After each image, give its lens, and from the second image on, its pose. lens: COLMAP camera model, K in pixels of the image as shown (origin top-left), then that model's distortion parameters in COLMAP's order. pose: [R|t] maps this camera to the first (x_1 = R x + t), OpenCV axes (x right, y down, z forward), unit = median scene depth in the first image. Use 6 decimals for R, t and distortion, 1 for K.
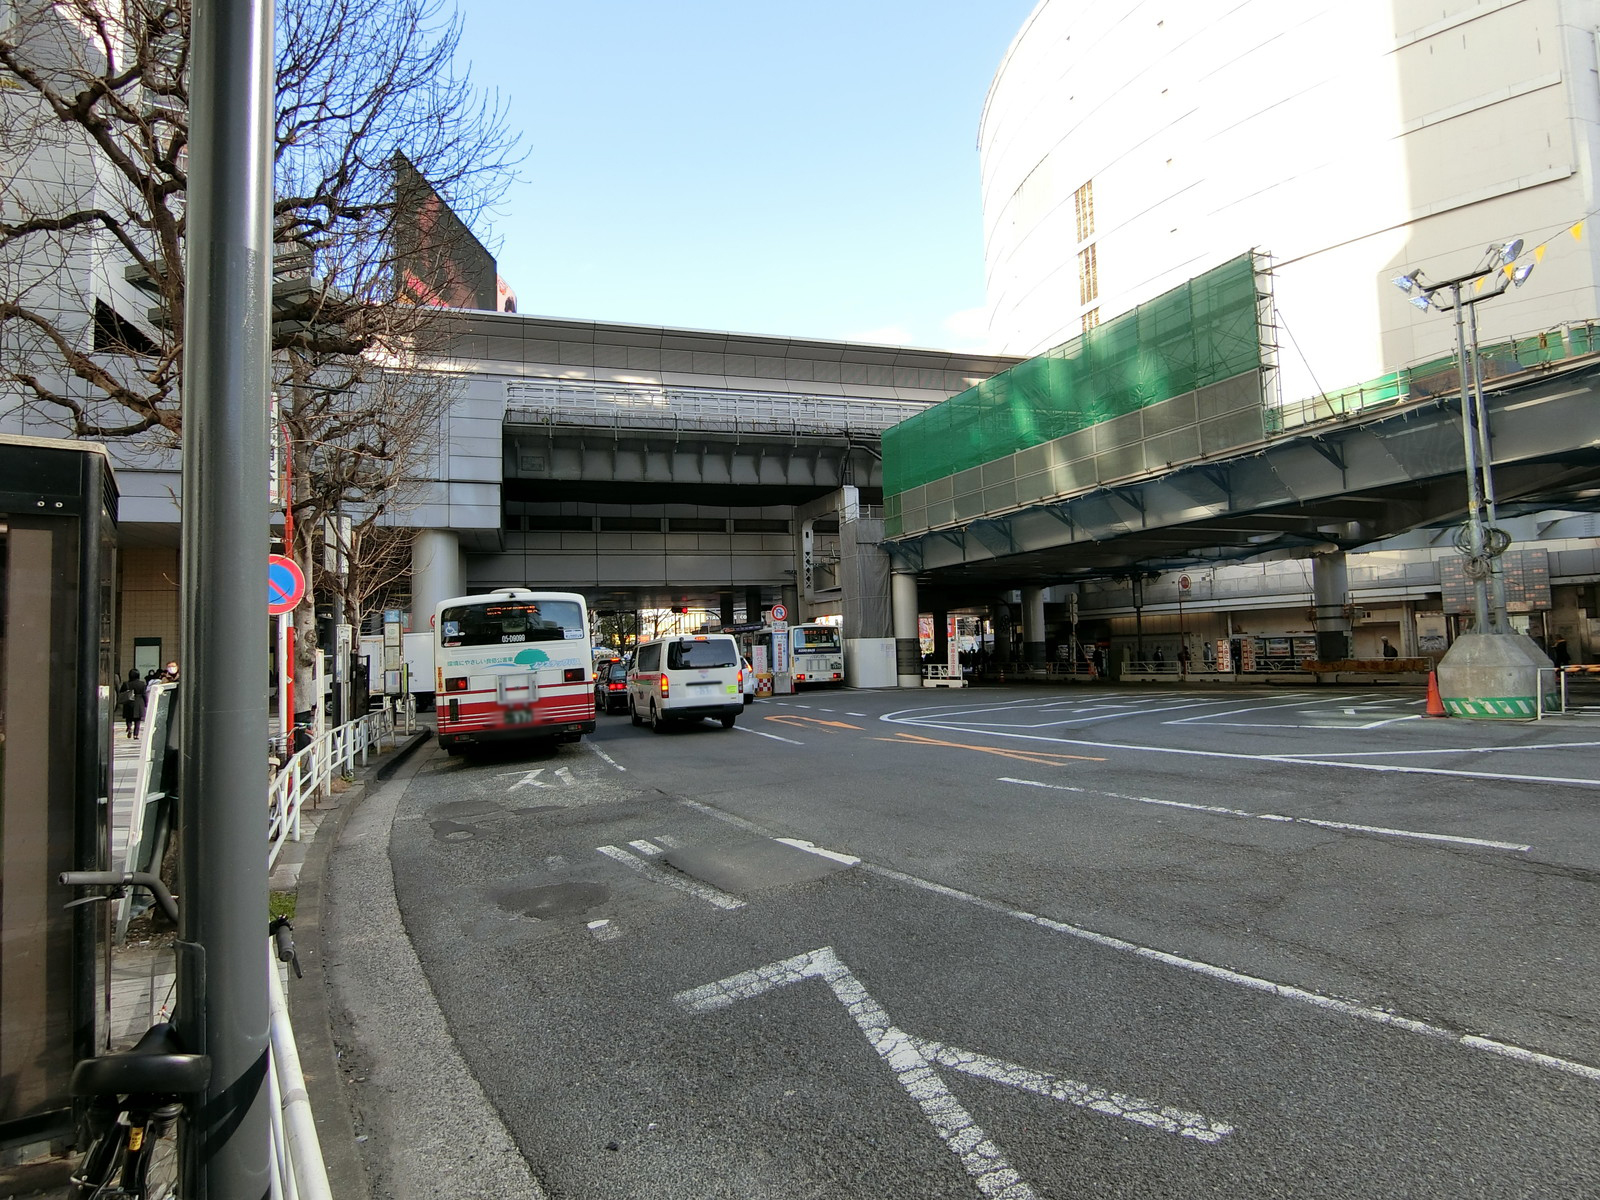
lens RADIAL K [[888.6, 0, 792.1], [0, 888.6, 597.9], [0, 0, 1]] dist [0.019618, -0.001986]
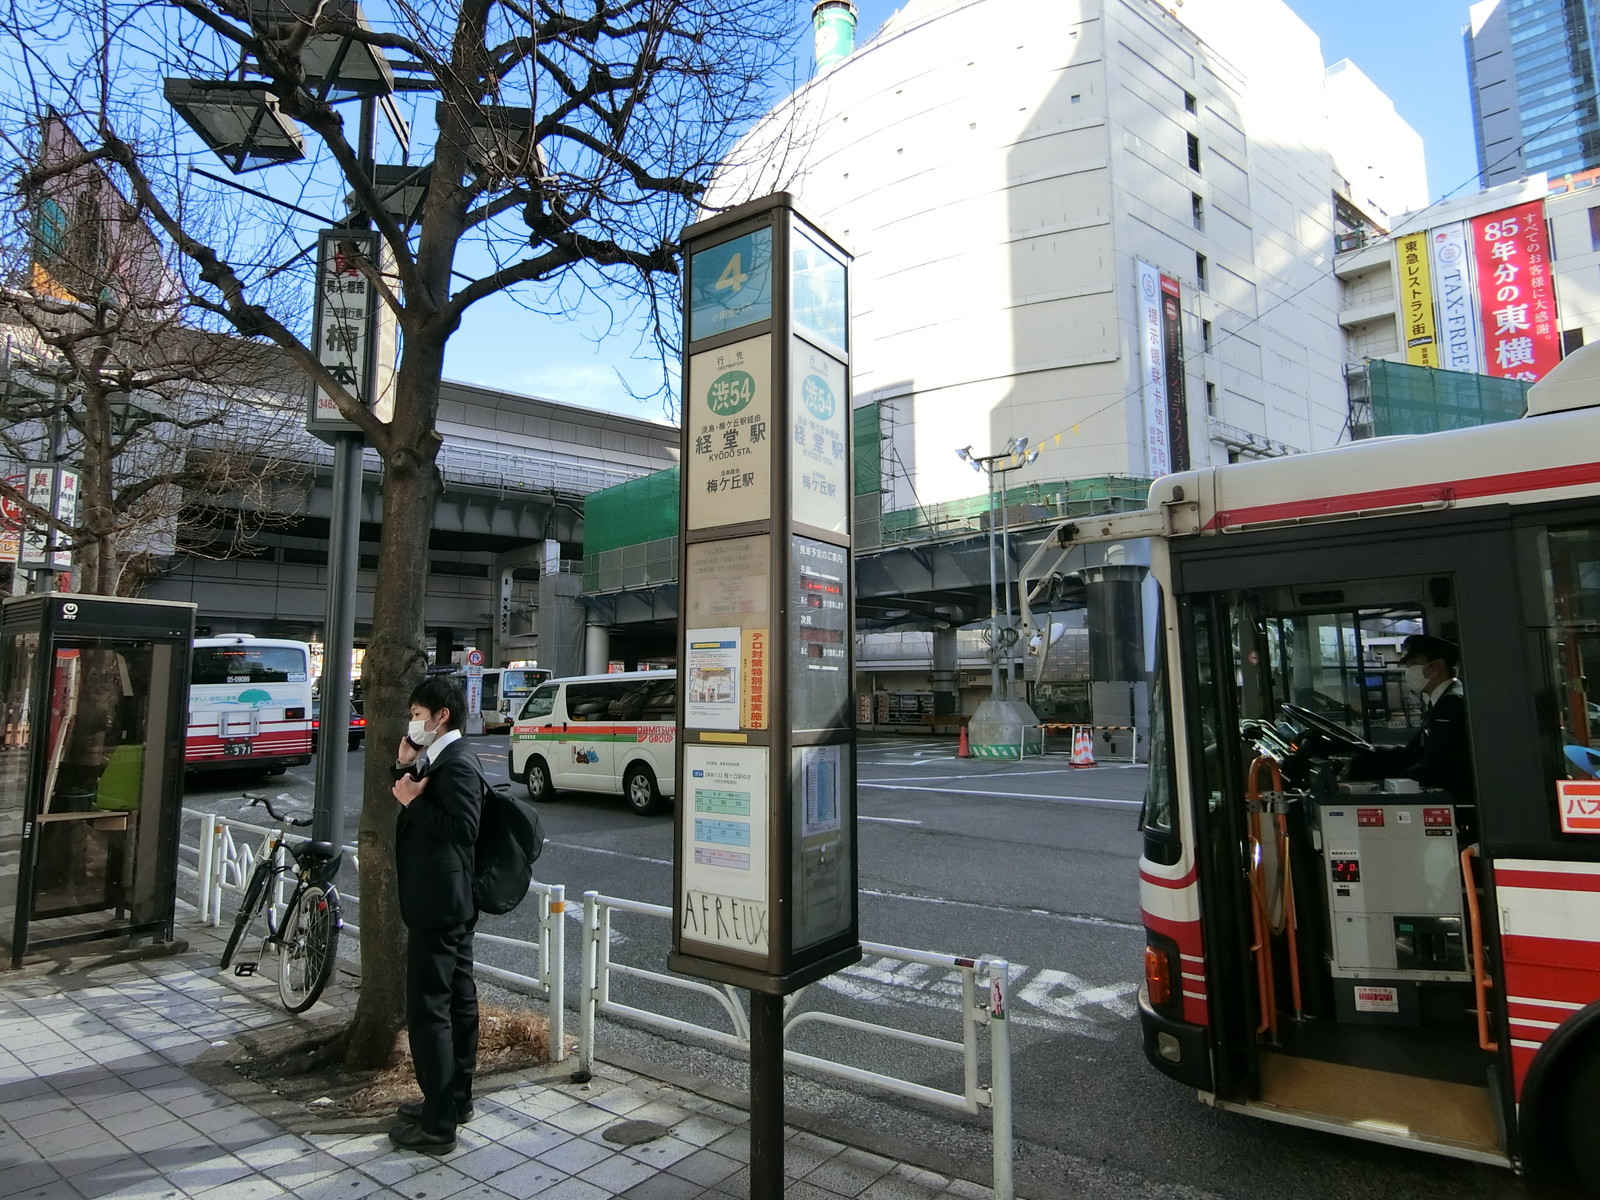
lens RADIAL K [[888.6, 0, 792.1], [0, 888.6, 597.9], [0, 0, 1]] dist [0.019618, -0.001986]
pose [[0.941538, 0.070099, 0.329533, -0.012533], [-0.053926, 0.996860, -0.057976, -0.011130], [-0.332562, 0.036816, 0.942362, -0.115430]]
